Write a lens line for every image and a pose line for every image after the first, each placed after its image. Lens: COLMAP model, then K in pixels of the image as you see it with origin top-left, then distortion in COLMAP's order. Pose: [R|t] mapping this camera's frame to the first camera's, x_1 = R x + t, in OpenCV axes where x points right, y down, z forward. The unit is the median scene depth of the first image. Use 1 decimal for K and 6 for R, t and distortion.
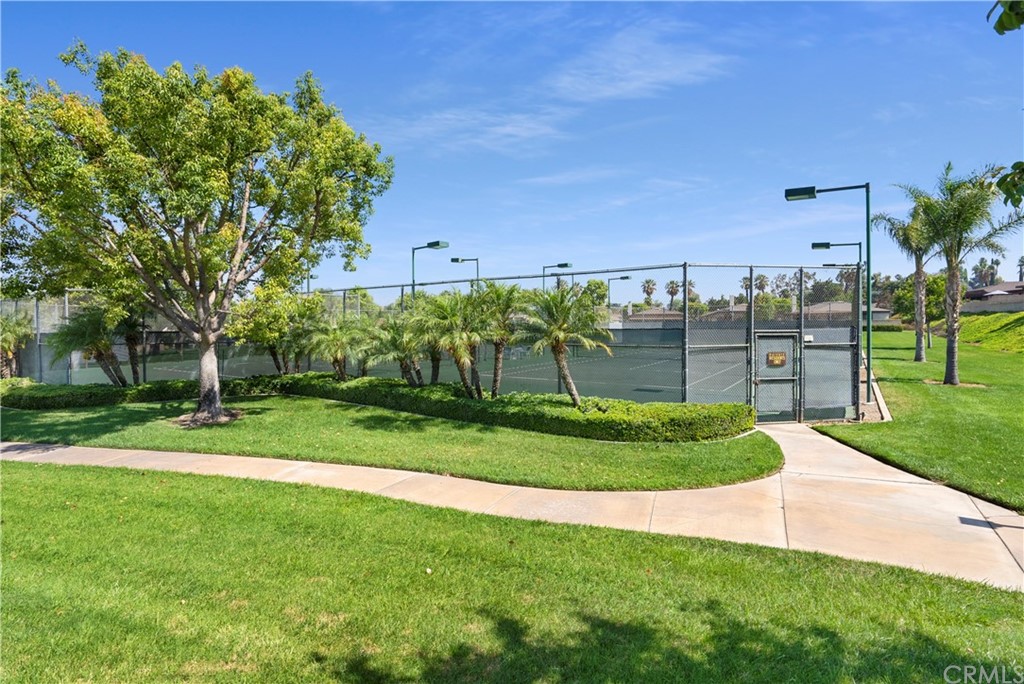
lens RADIAL K [[543.6, 0, 512.0], [0, 543.6, 342.0], [0, 0, 1]] dist [0.001403, 0.000269]
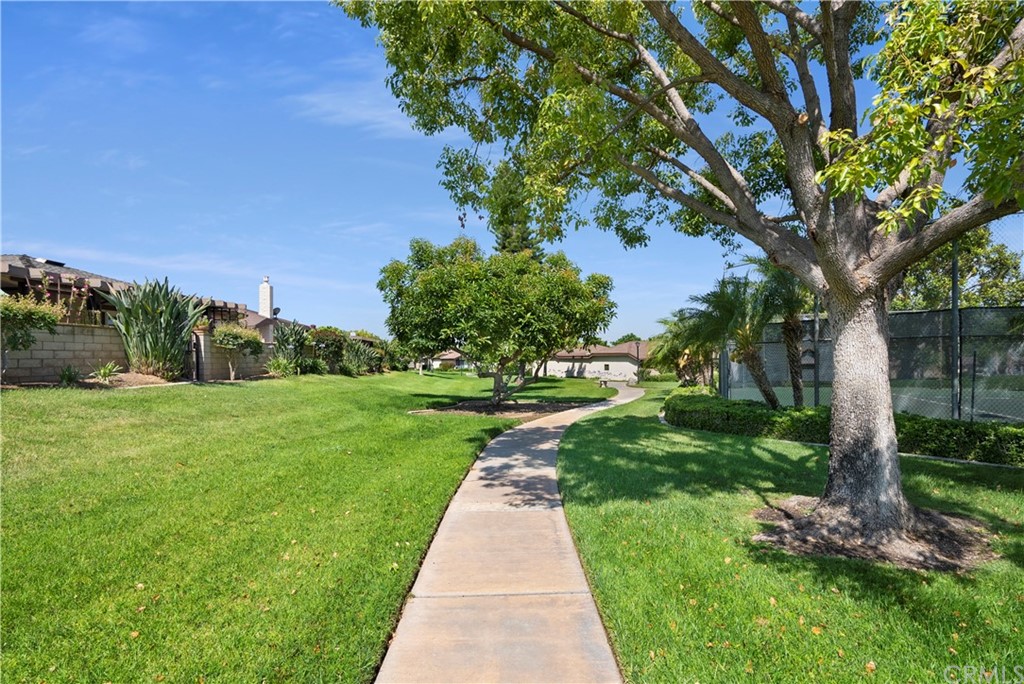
lens RADIAL K [[484.5, 0, 512.7], [0, 484.5, 336.0], [0, 0, 1]] dist [-0.000158, -0.000675]
pose [[0.262285, -0.028753, -0.964562, -0.329087], [-0.049498, 0.997839, -0.043205, 0.047949], [0.963720, 0.059076, 0.260295, 0.719396]]
